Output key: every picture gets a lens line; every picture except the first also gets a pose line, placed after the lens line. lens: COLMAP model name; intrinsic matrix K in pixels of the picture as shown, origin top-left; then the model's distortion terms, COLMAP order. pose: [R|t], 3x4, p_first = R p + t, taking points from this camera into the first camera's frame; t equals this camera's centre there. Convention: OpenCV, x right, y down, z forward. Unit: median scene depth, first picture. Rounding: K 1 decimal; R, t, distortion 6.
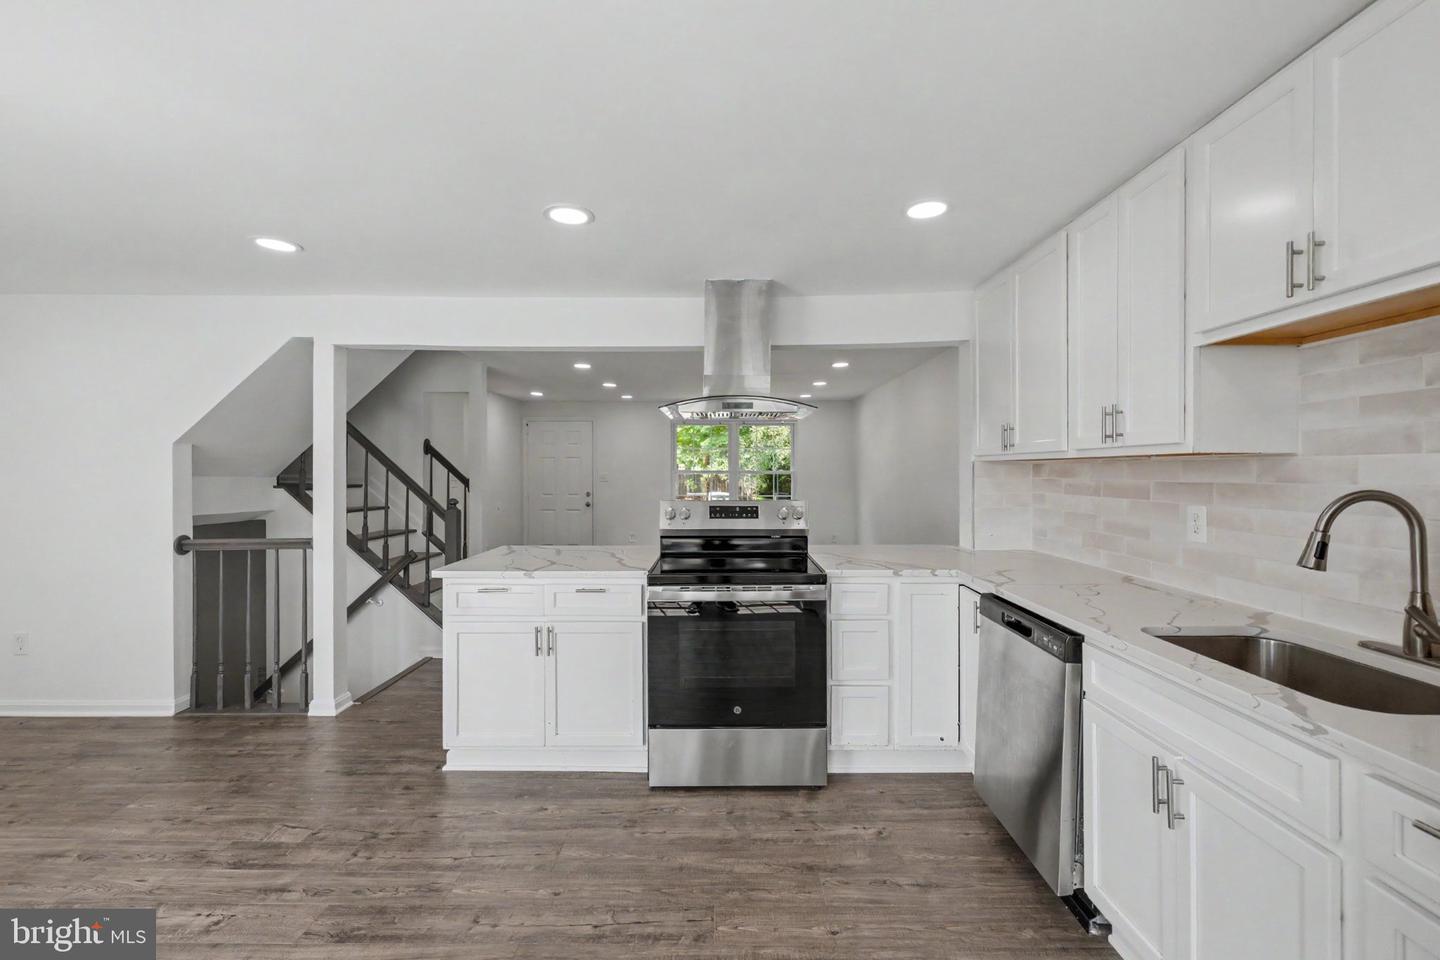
lens RADIAL K [[619.3, 0, 723.5], [0, 619.3, 472.1], [0, 0, 1]] dist [0.008302, 0.000354]
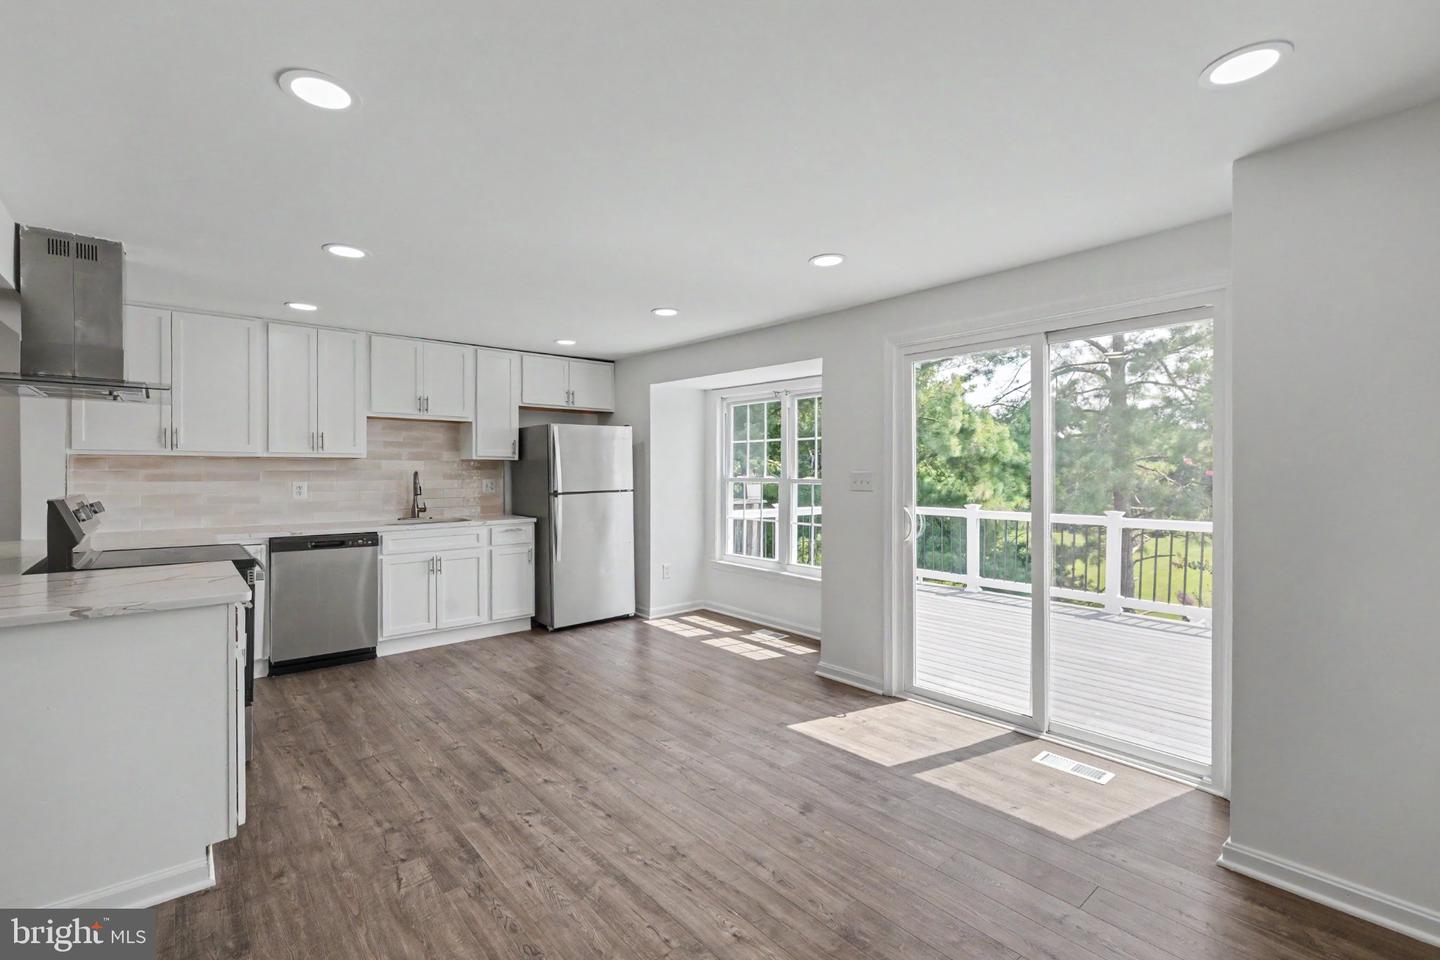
lens RADIAL K [[619.3, 0, 710.0], [0, 619.3, 477.4], [0, 0, 1]] dist [0.008302, 0.000354]
pose [[-0.653486, -0.003708, 0.756930, -1.645746], [0.001735, 0.999978, 0.006397, 0.027299], [-0.756937, 0.005494, -0.653465, 1.270330]]
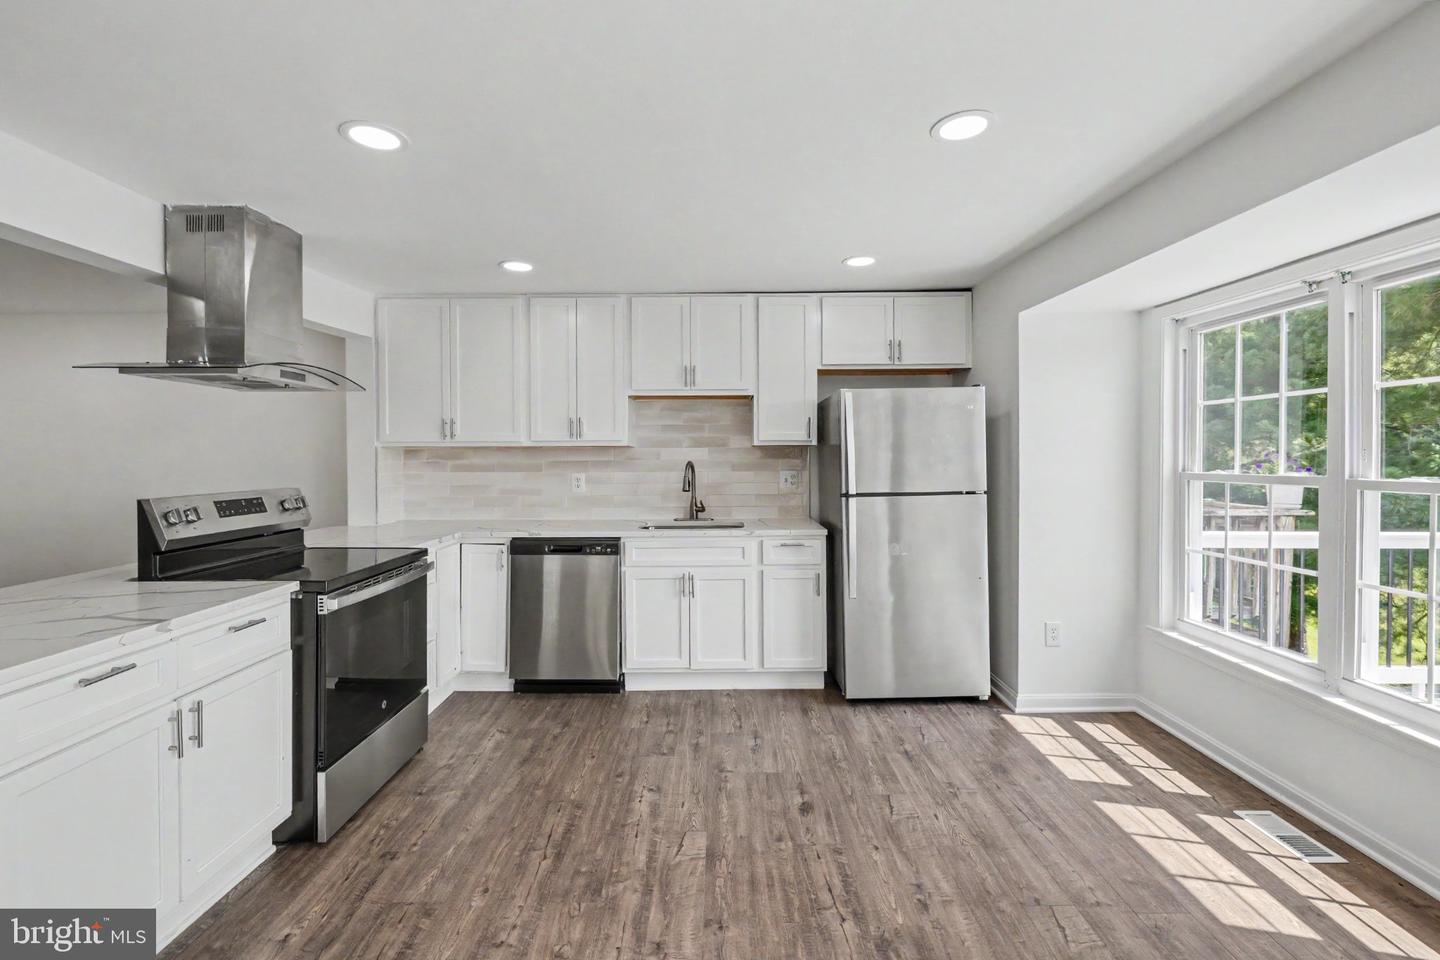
lens RADIAL K [[619.3, 0, 718.2], [0, 619.3, 467.2], [0, 0, 1]] dist [0.008302, 0.000354]
pose [[-0.004454, -0.016621, 0.999852, -1.075611], [0.005949, 0.999844, 0.016647, 0.006861], [-0.999972, 0.006022, -0.004355, 0.562480]]
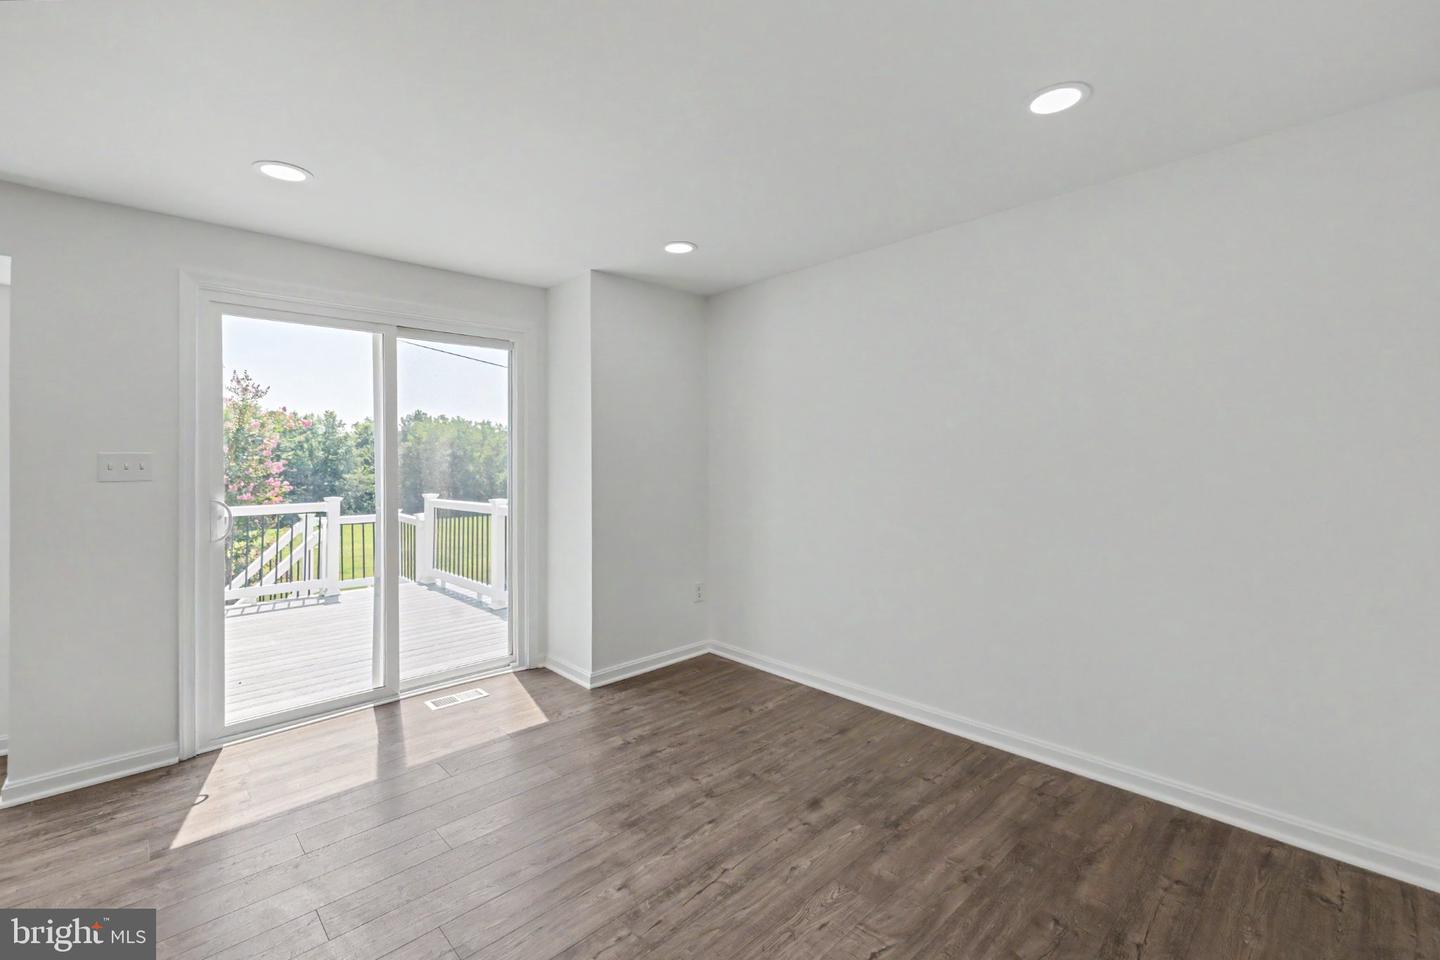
lens RADIAL K [[619.3, 0, 707.3], [0, 619.3, 453.2], [0, 0, 1]] dist [0.008302, 0.000354]
pose [[-0.722867, -0.007335, -0.690948, -0.630086], [0.003657, 0.999889, -0.014441, 0.046462], [0.690978, -0.012965, -0.722760, 1.411721]]
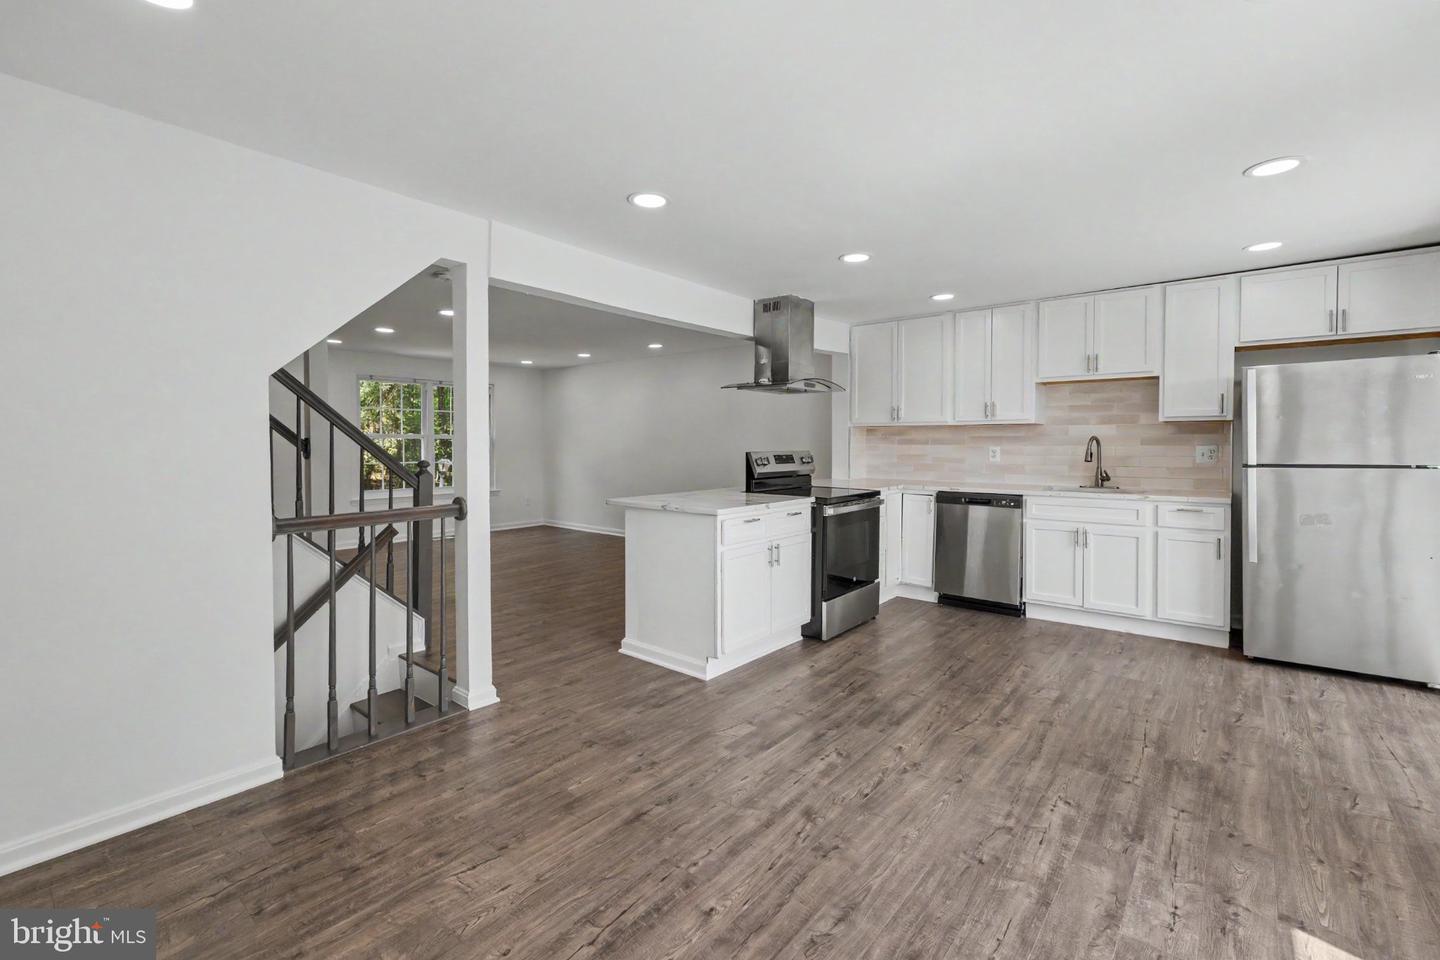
lens RADIAL K [[619.3, 0, 729.7], [0, 619.3, 461.0], [0, 0, 1]] dist [0.008302, 0.000354]
pose [[0.626513, -0.021740, 0.779107, -1.639592], [0.002393, 0.999660, 0.025970, 0.044133], [-0.779407, -0.014406, 0.626352, 0.294232]]
